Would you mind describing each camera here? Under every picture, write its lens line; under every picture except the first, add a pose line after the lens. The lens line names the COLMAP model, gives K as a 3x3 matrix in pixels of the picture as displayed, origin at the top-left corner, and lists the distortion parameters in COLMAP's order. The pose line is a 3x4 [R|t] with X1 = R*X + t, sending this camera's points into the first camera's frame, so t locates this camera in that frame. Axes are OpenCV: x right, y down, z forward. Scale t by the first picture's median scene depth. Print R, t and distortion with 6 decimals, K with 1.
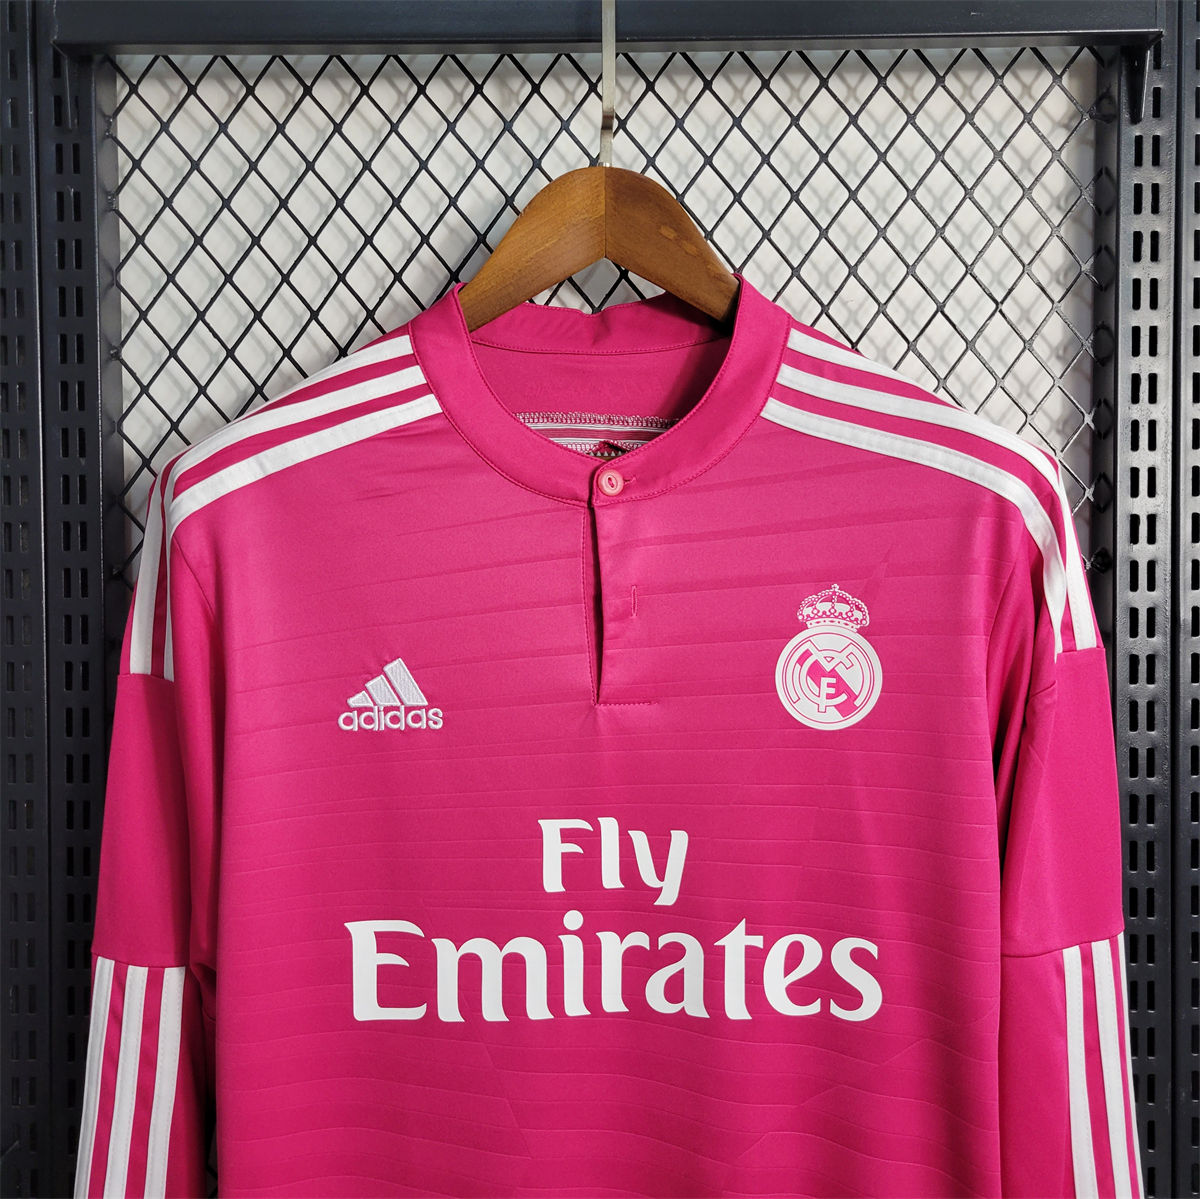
lens RADIAL K [[1204.9, 0, 600.0], [0, 1204.9, 599.5], [0, 0, 1]] dist [0.006865, -0.000776]
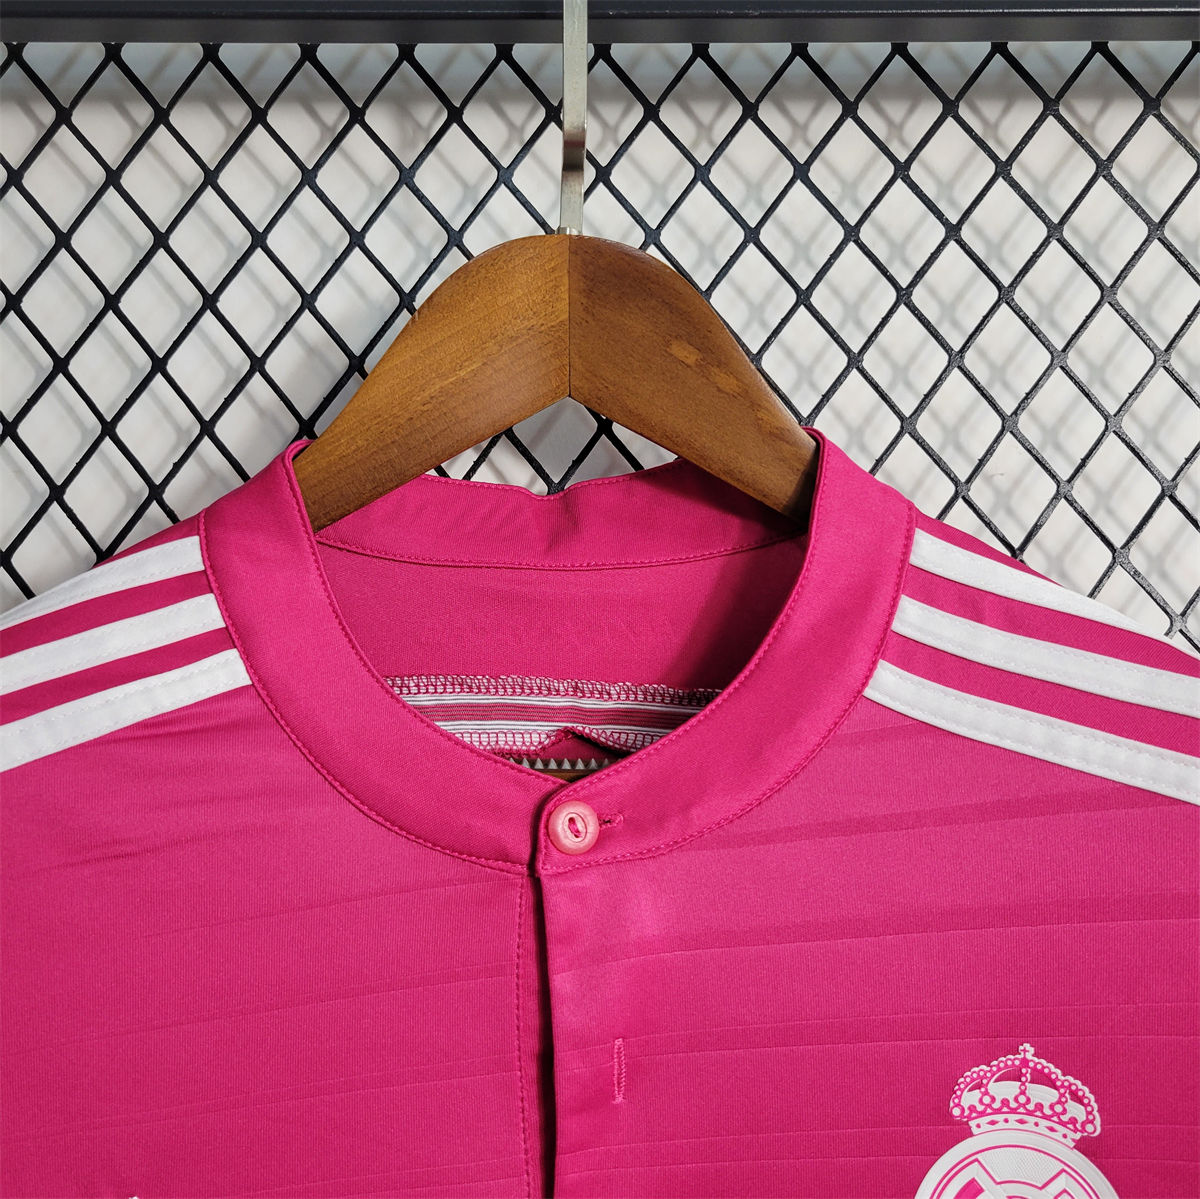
lens RADIAL K [[1204.9, 0, 600.0], [0, 1204.9, 599.5], [0, 0, 1]] dist [0.006865, -0.000776]
pose [[0.999974, 0.006492, 0.003043, 0.017362], [-0.006098, 0.993325, -0.115186, -0.130624], [-0.003770, 0.115165, 0.993339, 0.471122]]
